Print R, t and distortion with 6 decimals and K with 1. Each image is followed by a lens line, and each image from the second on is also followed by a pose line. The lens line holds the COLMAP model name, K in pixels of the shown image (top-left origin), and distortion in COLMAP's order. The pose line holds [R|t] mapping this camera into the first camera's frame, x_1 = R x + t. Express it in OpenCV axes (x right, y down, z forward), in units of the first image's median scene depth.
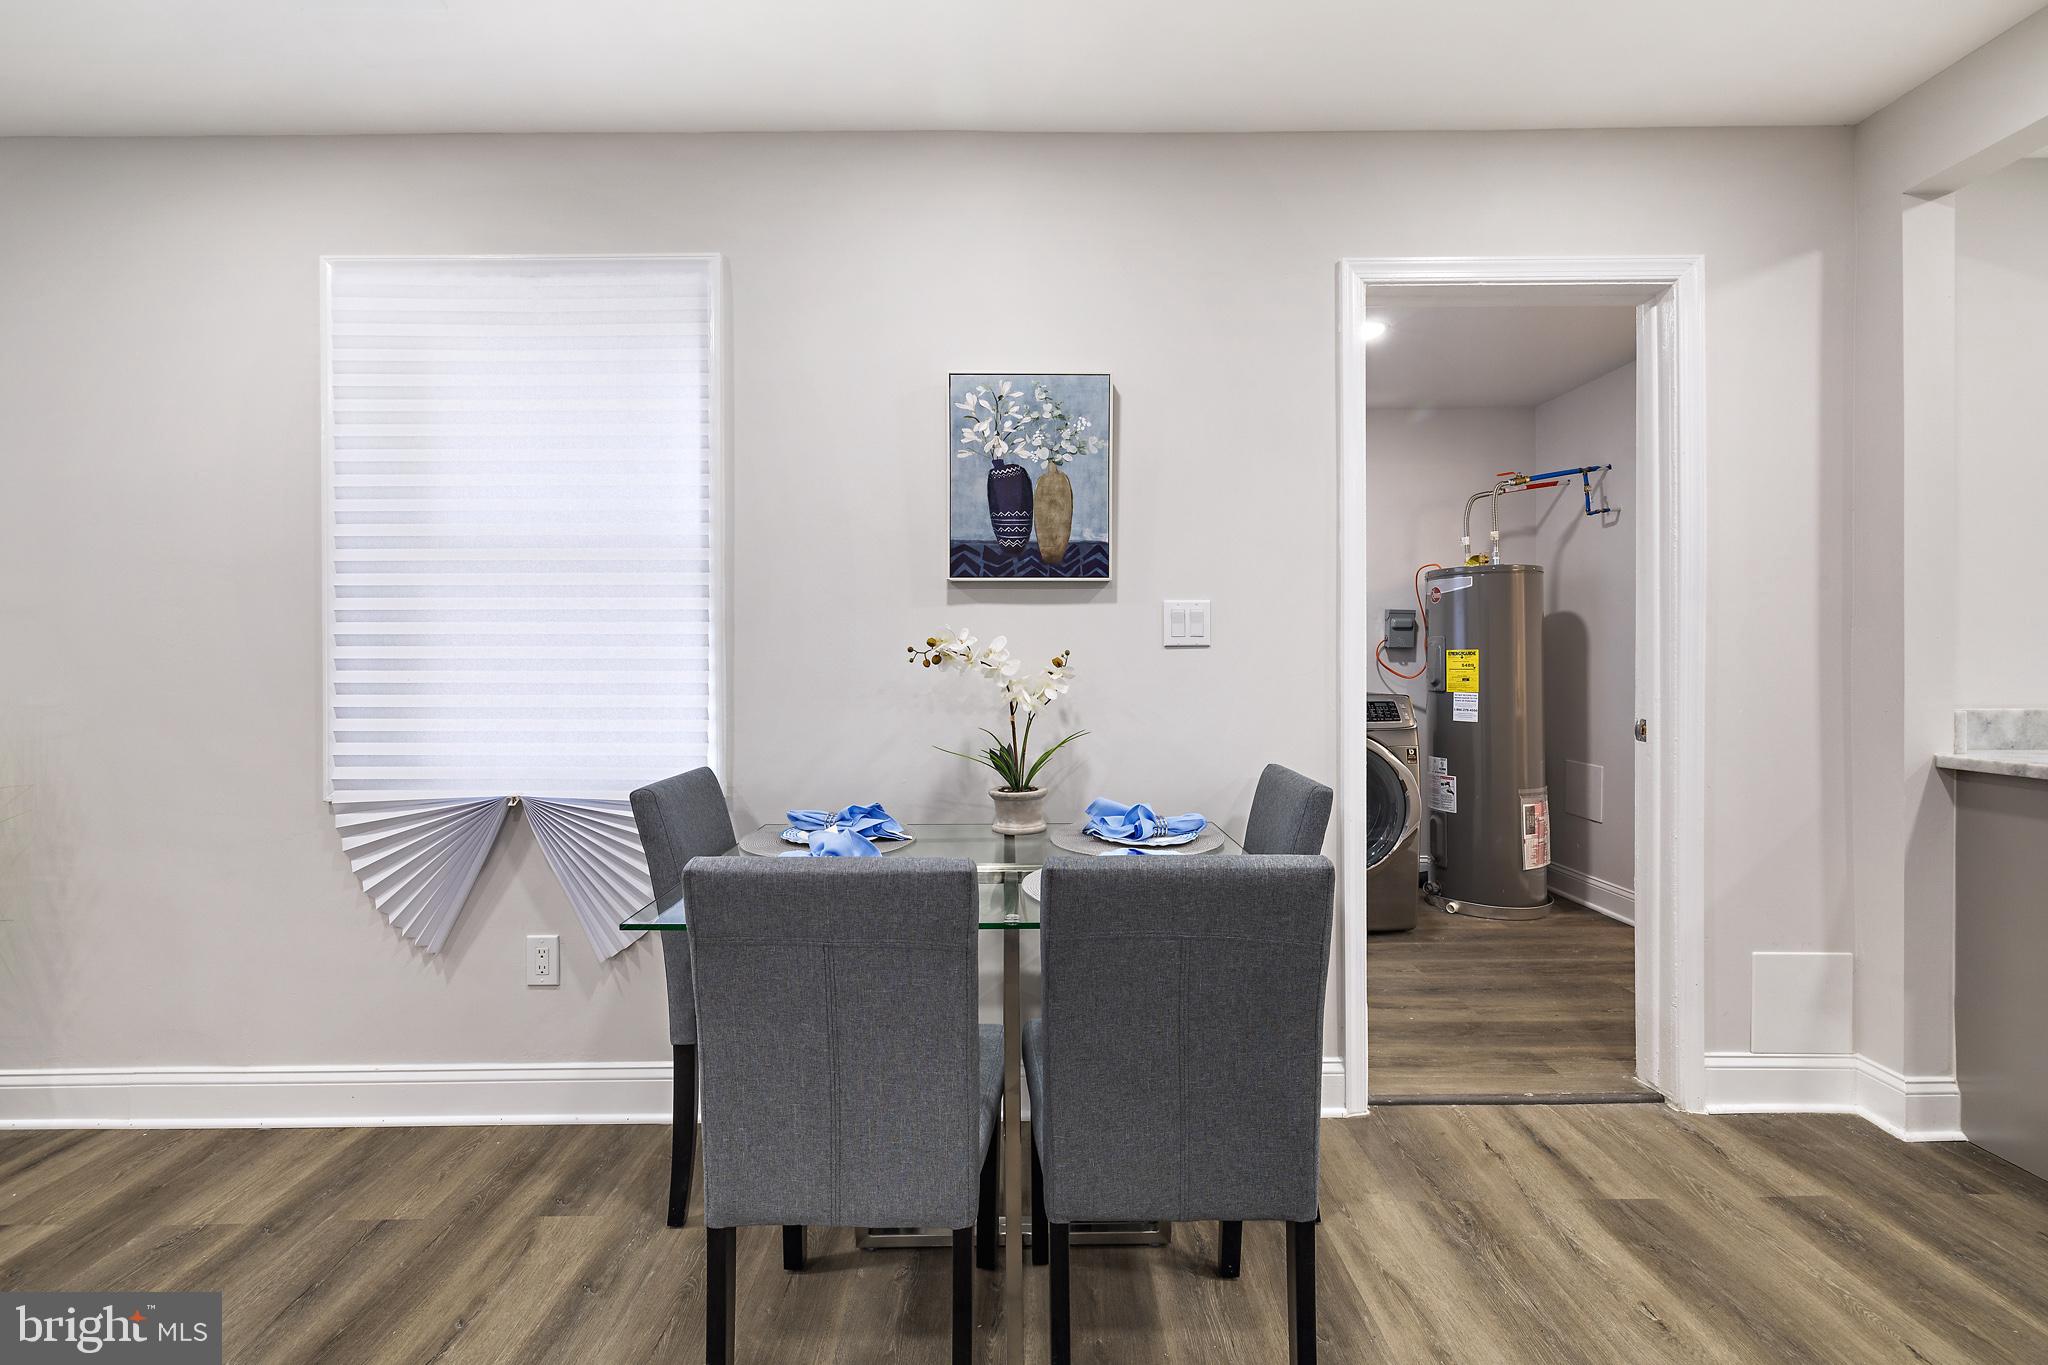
lens RADIAL K [[856.7, 0, 1015.4], [0, 856.7, 668.6], [0, 0, 1]] dist [-0.001505, 0.000234]
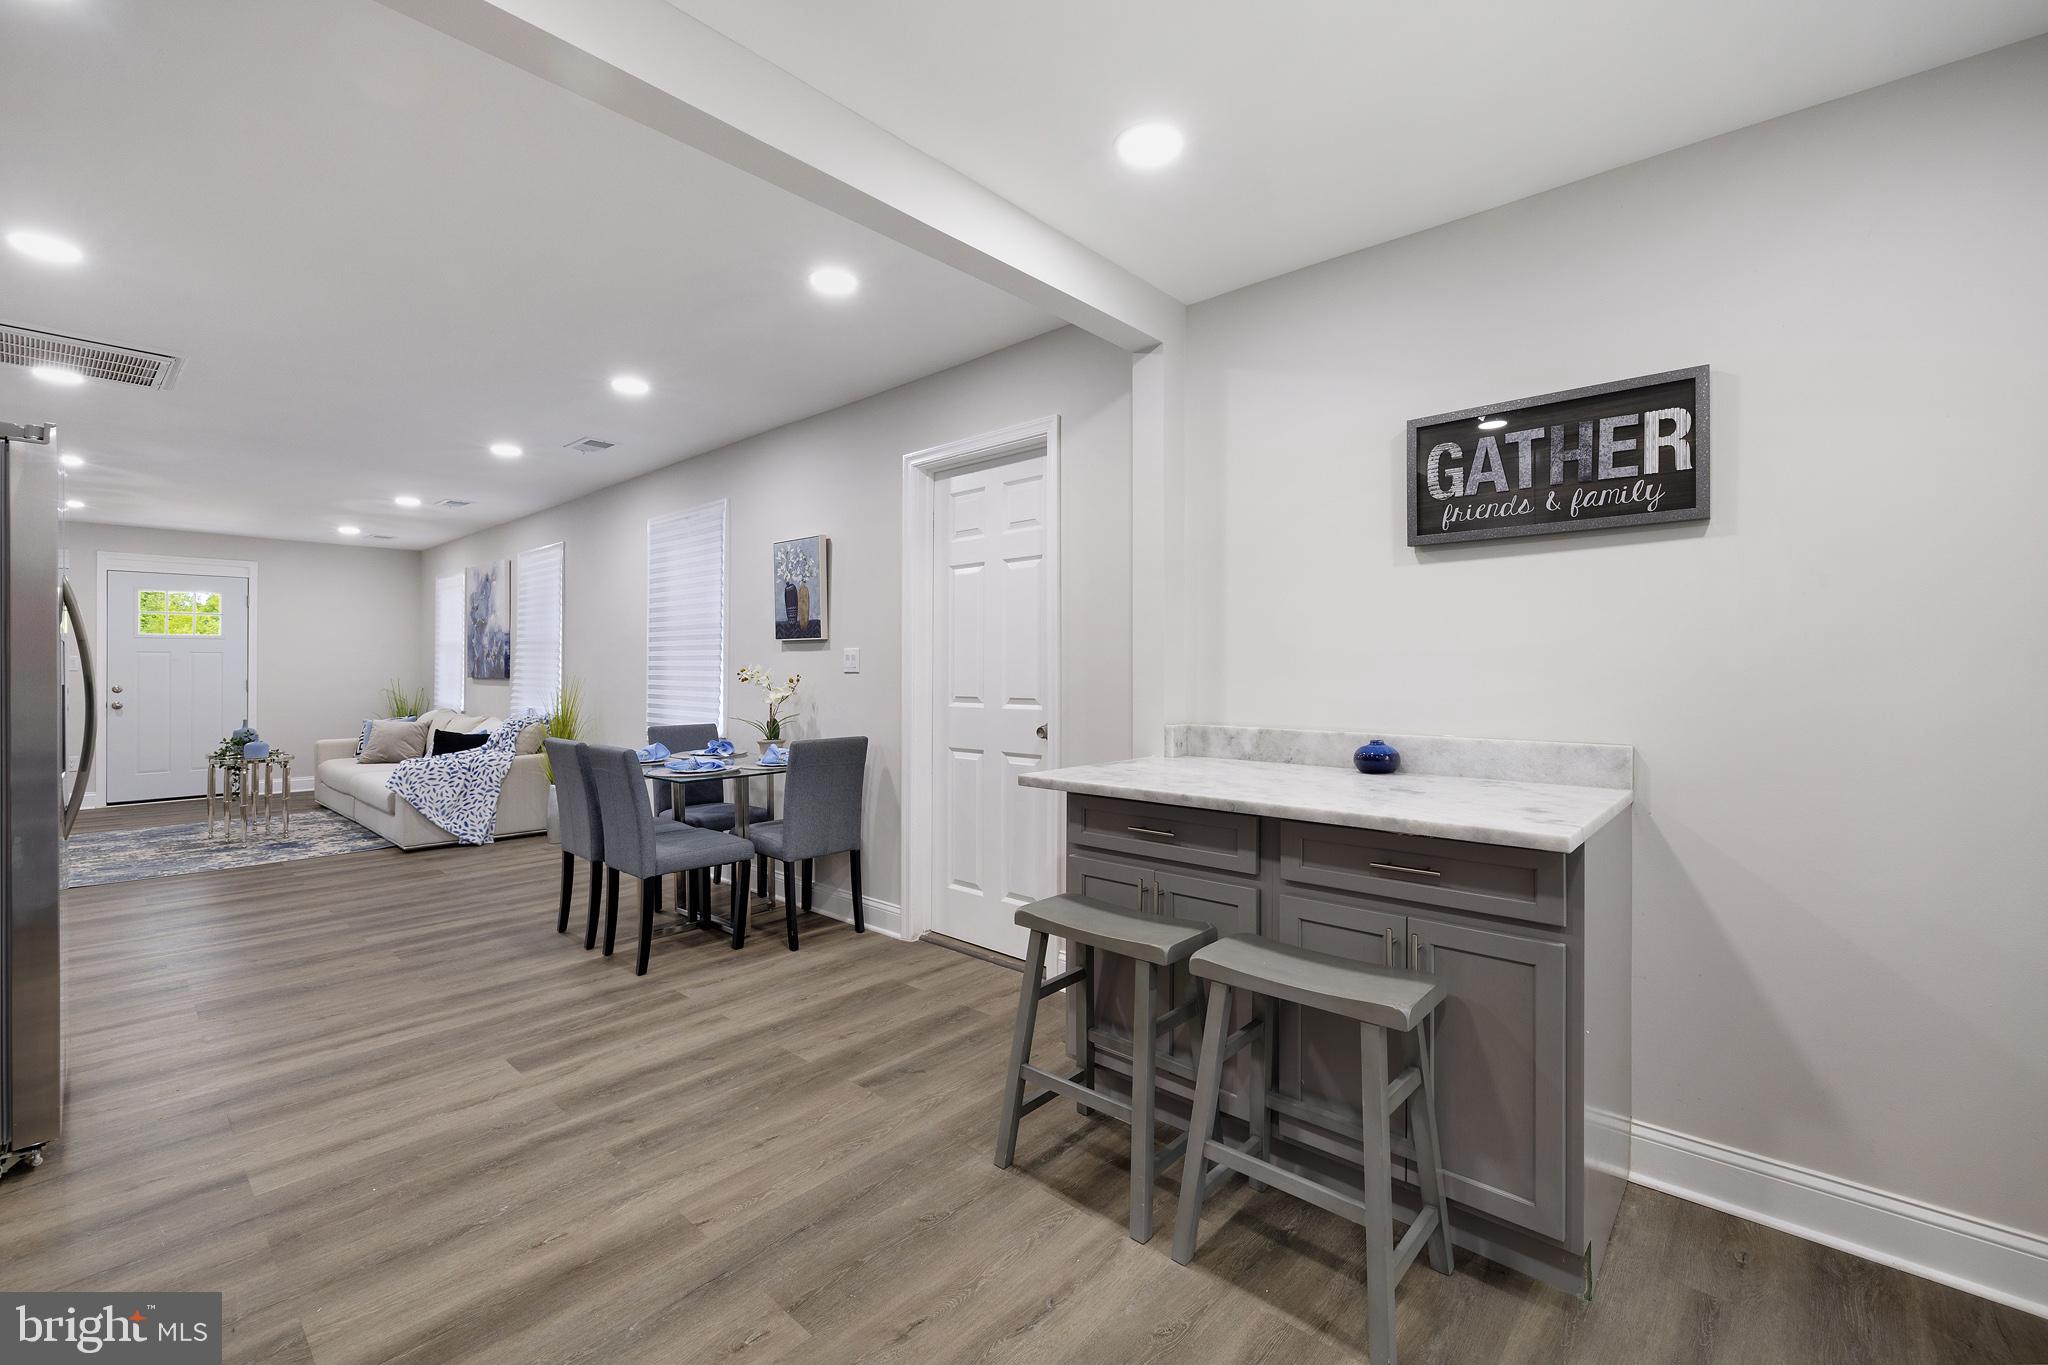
lens RADIAL K [[856.7, 0, 1020.9], [0, 856.7, 661.5], [0, 0, 1]] dist [-0.001505, 0.000234]
pose [[0.737628, -0.001425, -0.675206, 1.798944], [-0.008446, 0.999900, -0.011338, -0.033015], [0.675155, 0.014066, 0.737542, -0.147334]]
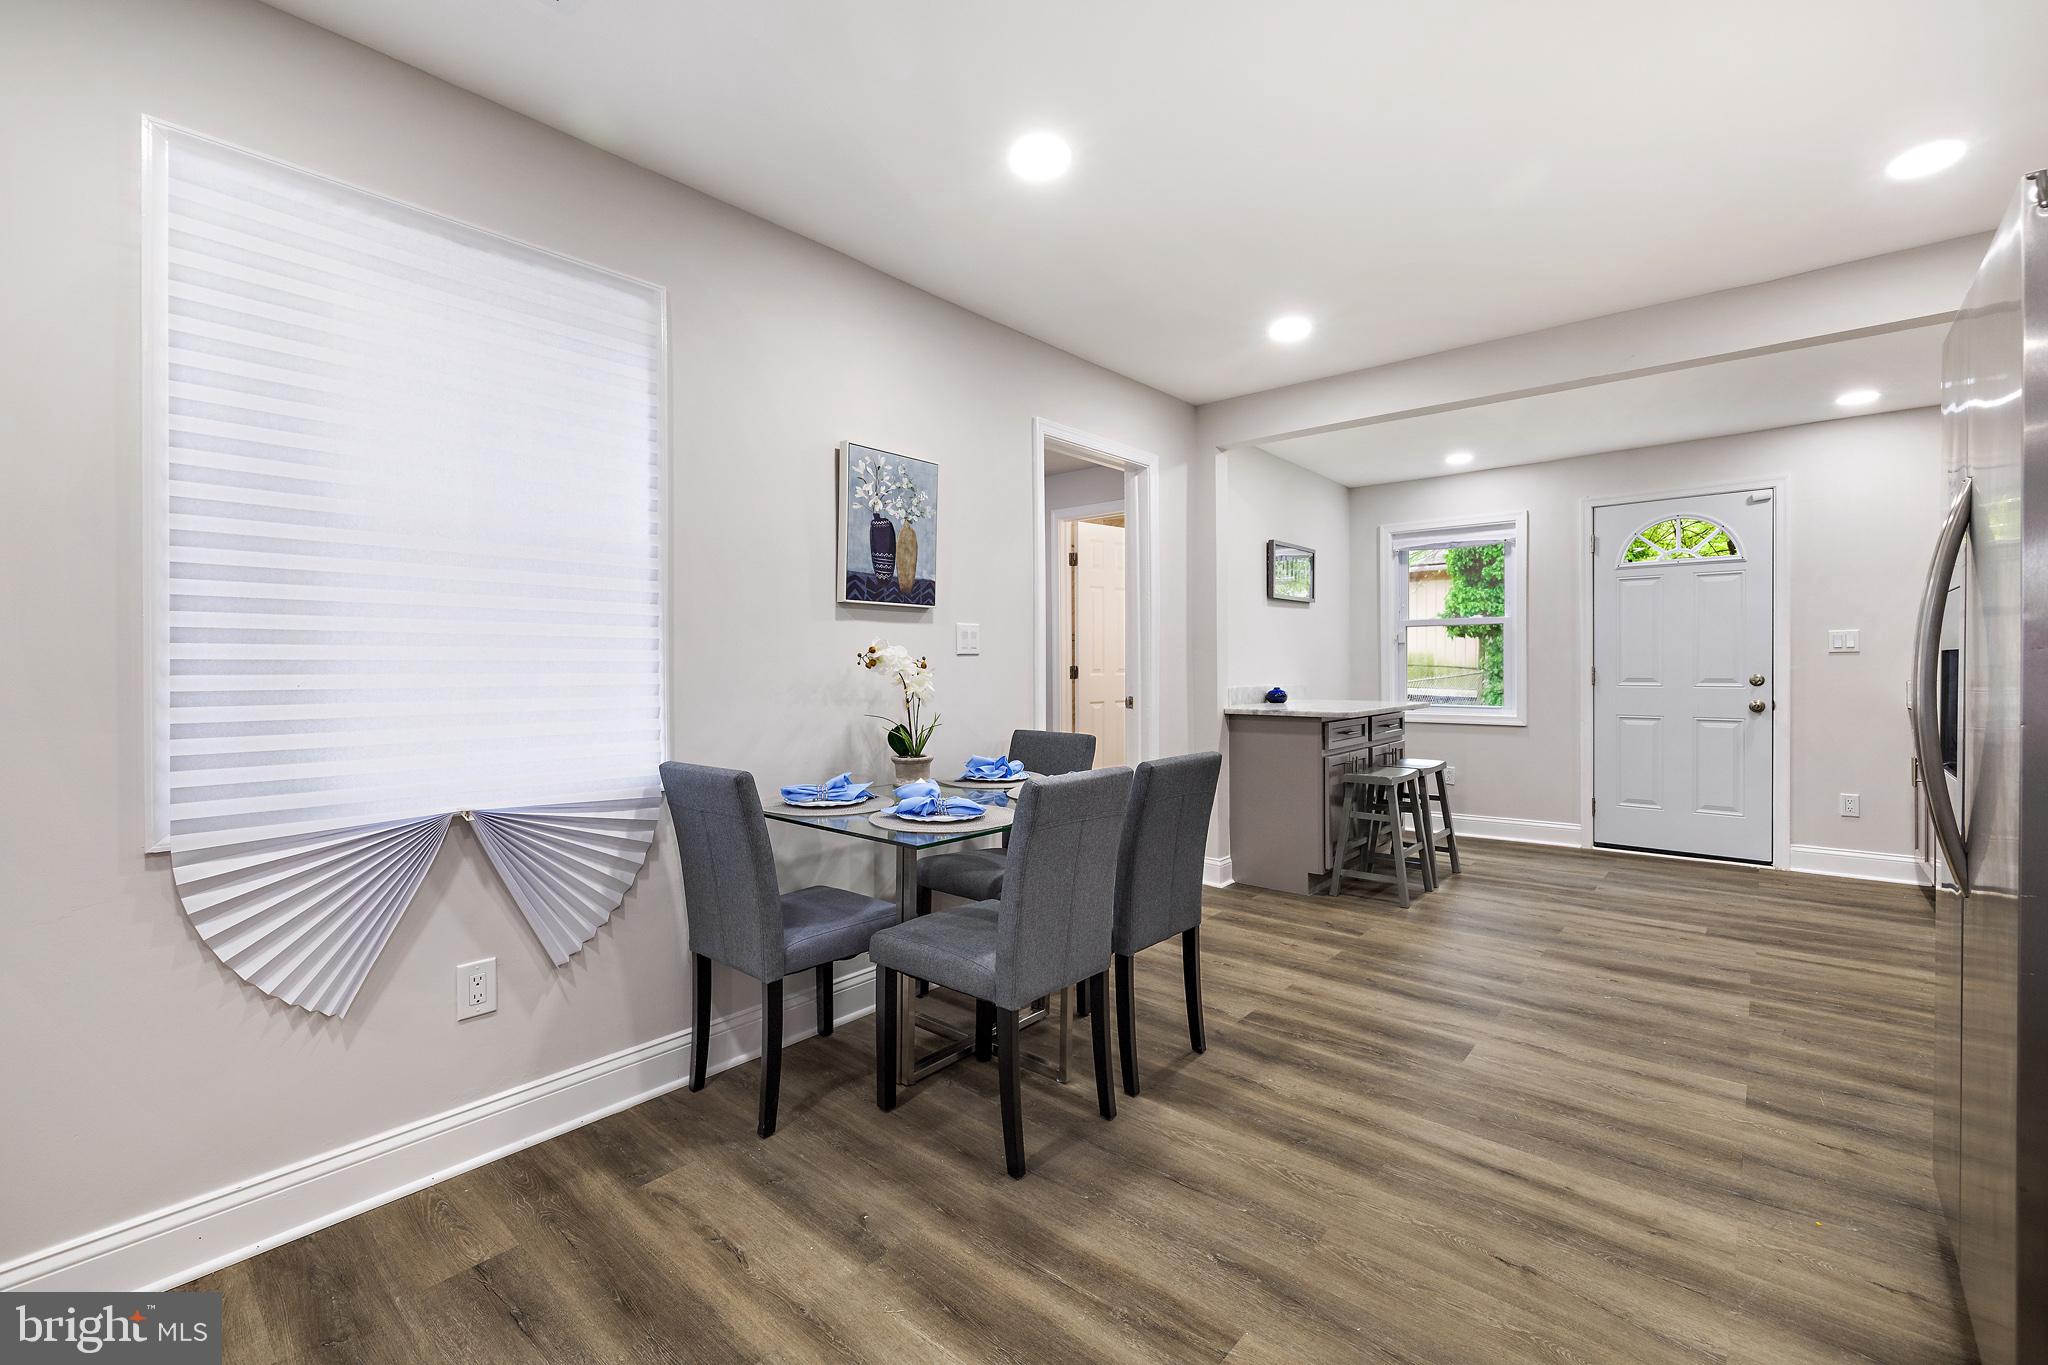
lens RADIAL K [[856.7, 0, 1019.4], [0, 856.7, 667.2], [0, 0, 1]] dist [-0.001505, 0.000234]
pose [[0.663107, -0.001103, 0.748524, -0.873779], [0.007532, 0.999958, -0.005199, 0.004553], [-0.748487, 0.009085, 0.663088, -0.051414]]
